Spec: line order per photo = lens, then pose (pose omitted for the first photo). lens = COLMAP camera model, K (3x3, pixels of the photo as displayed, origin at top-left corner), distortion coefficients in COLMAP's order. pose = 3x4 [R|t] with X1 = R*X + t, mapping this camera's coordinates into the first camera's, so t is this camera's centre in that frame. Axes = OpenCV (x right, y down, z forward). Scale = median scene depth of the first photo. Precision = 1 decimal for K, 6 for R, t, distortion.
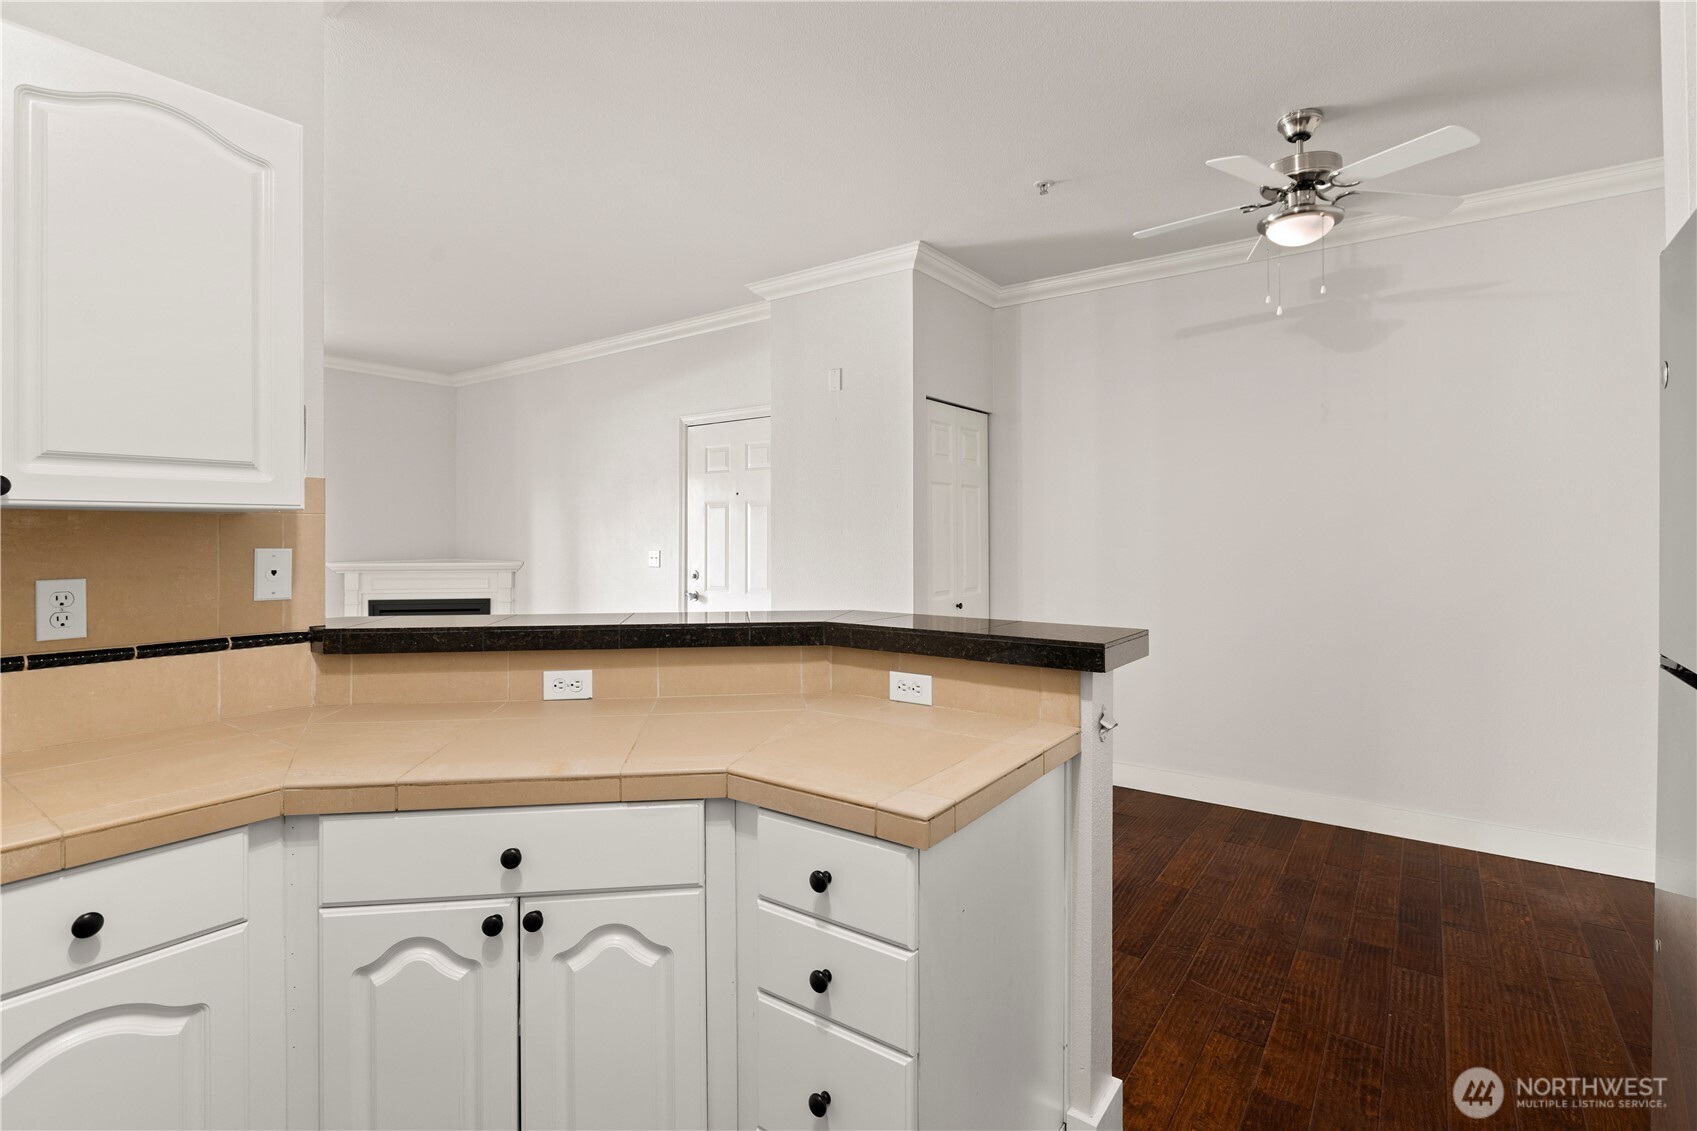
lens RADIAL K [[797.0, 0, 846.2], [0, 797.0, 522.6], [0, 0, 1]] dist [0.000486, 0.000036]
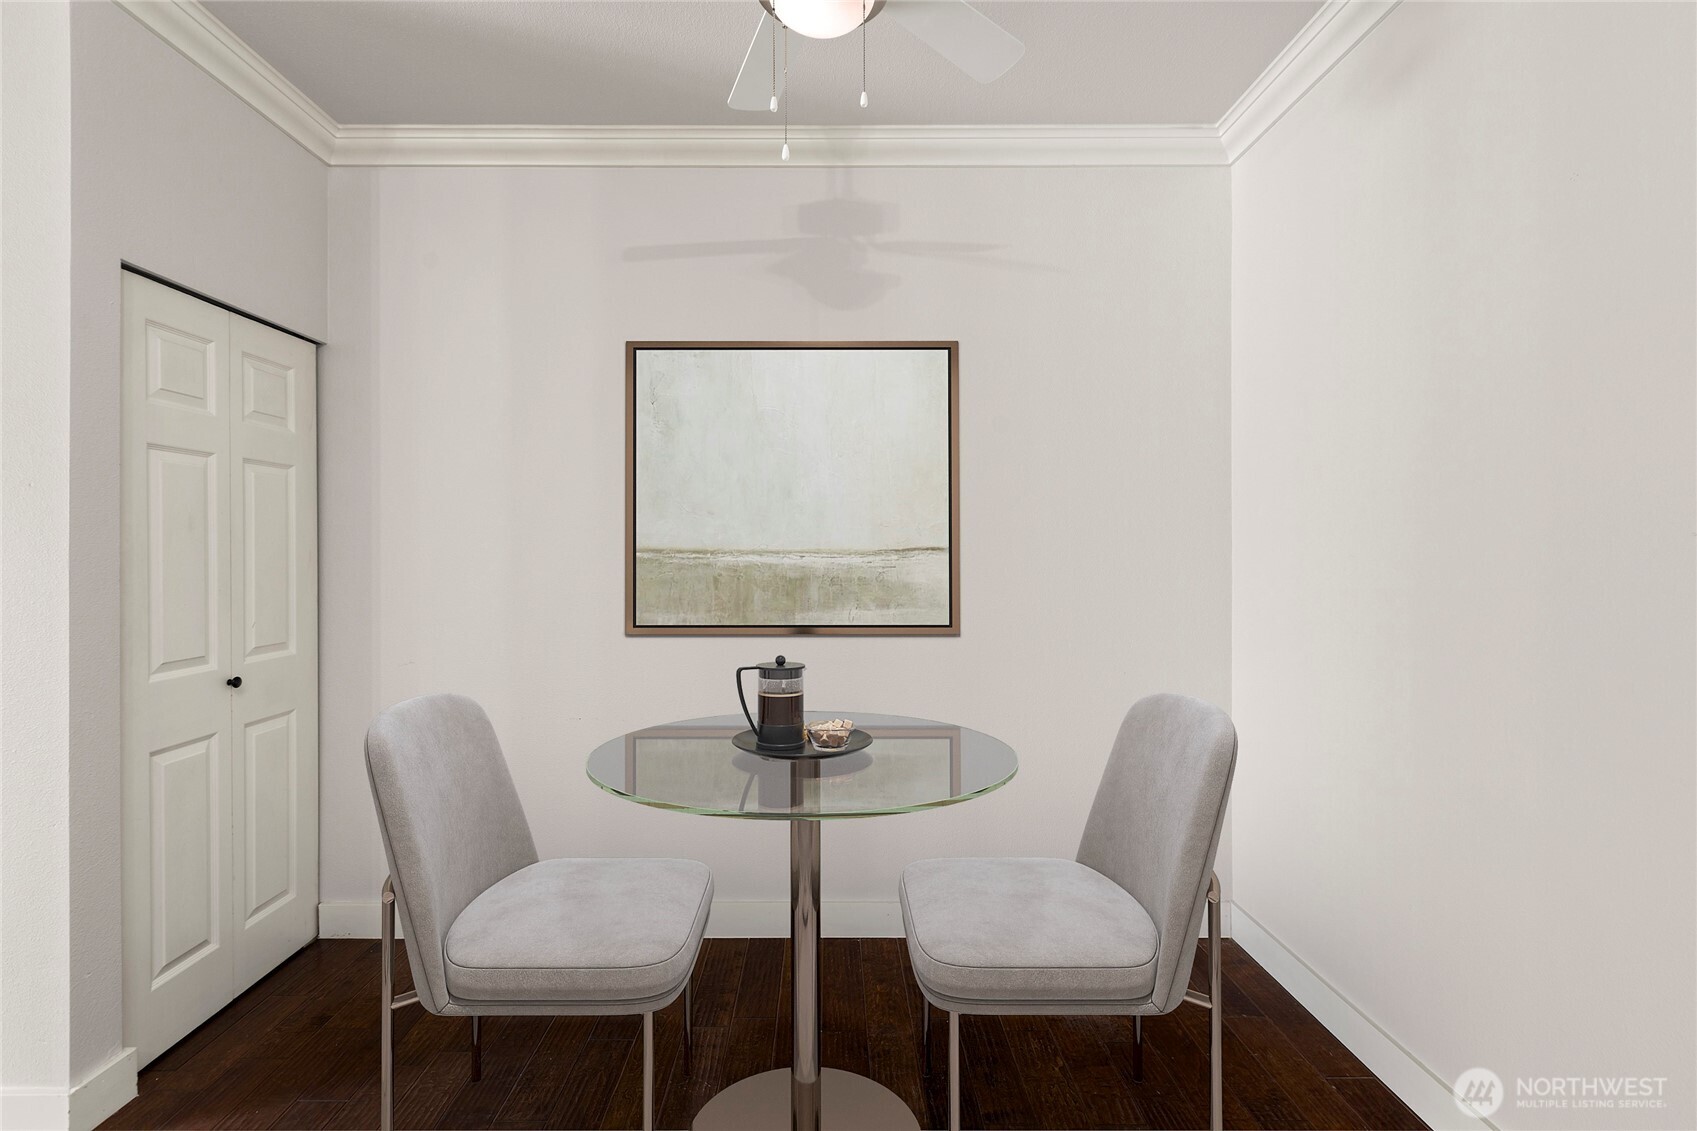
lens RADIAL K [[773.6, 0, 842.9], [0, 773.6, 559.3], [0, 0, 1]] dist [-0.001407, -0.000429]
pose [[0.798575, -0.005273, 0.601872, 0.156735], [-0.009797, 0.999715, 0.021758, 0.006101], [-0.601815, -0.023272, 0.798296, 0.339703]]
